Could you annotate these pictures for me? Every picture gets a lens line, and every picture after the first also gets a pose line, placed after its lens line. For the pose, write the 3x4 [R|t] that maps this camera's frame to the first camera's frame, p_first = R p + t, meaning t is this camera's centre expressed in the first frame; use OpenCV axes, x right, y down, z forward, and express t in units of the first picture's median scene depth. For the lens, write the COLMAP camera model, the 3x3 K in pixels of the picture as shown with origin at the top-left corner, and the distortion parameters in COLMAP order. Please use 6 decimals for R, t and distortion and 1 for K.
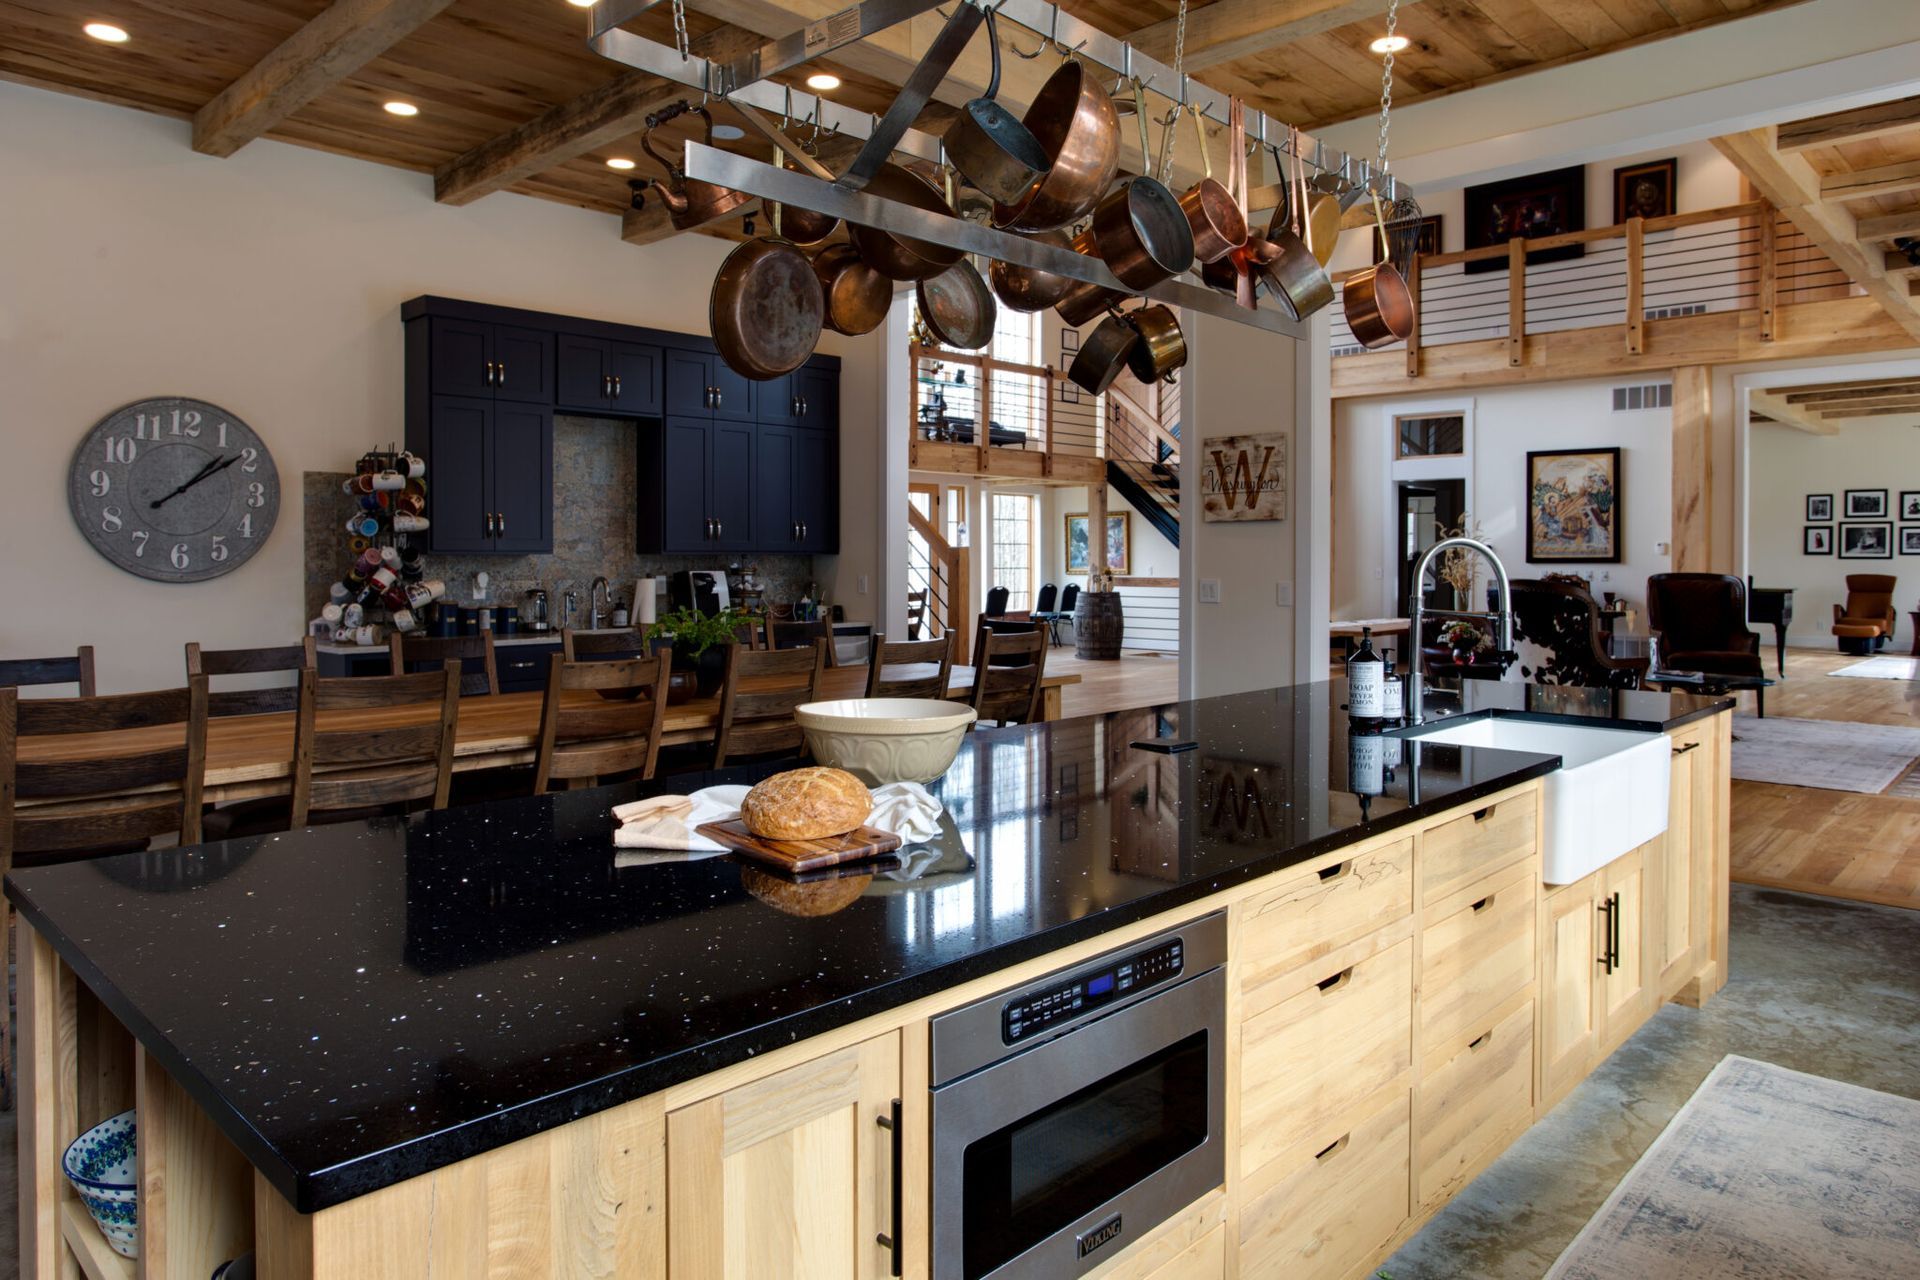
lens RADIAL K [[1239.2, 0, 916.4], [0, 1239.2, 603.5], [0, 0, 1]] dist [-0.028265, 0.002320]
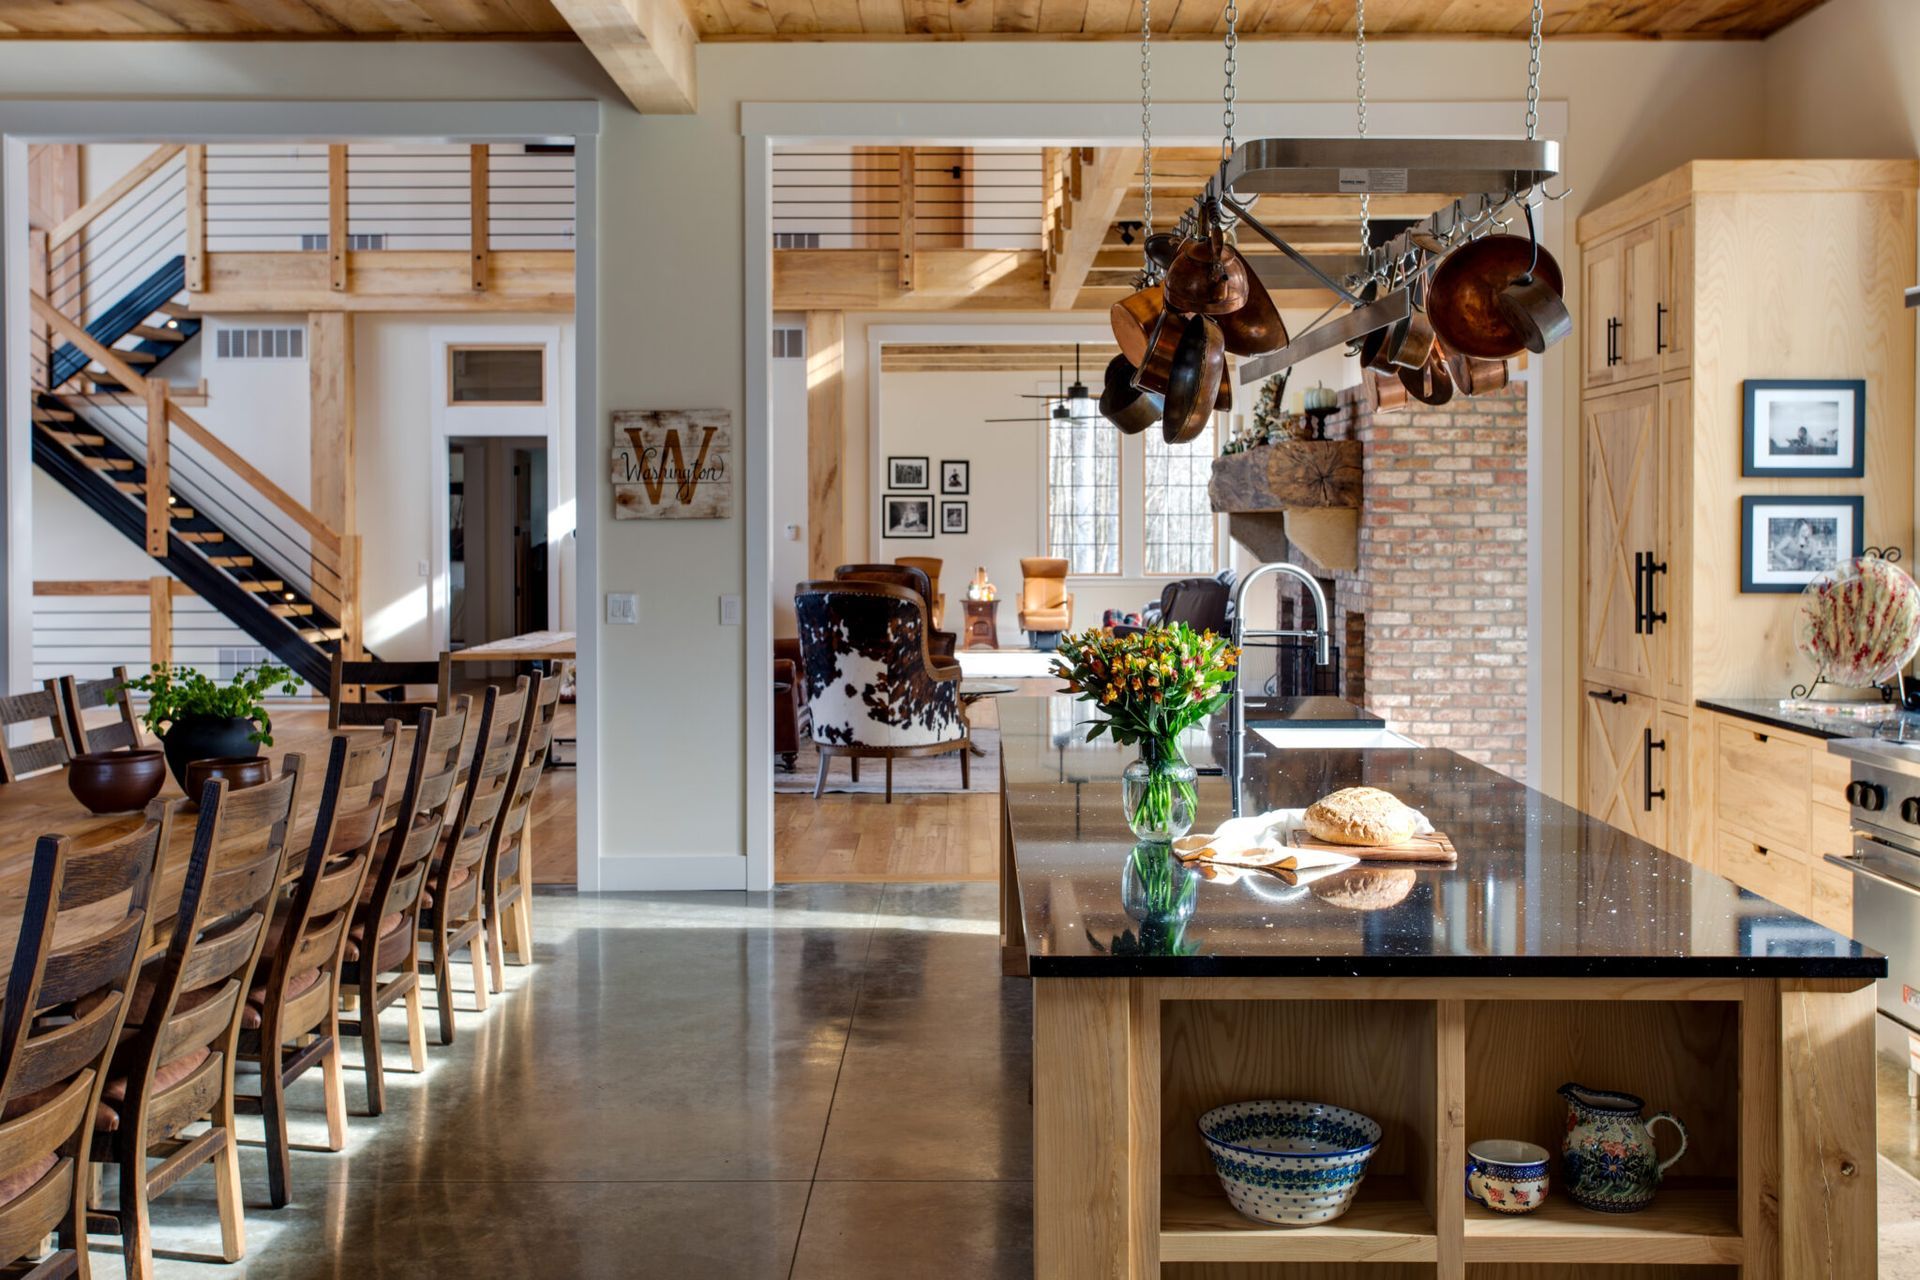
lens RADIAL K [[2057.5, 0, 945.9], [0, 2057.5, 629.1], [0, 0, 1]] dist [0.014623, 0.000000]
pose [[0.695238, -0.040873, 0.717617, -0.330198], [0.031196, 0.999157, 0.026685, -0.015687], [-0.718103, 0.003834, 0.695927, -0.020107]]
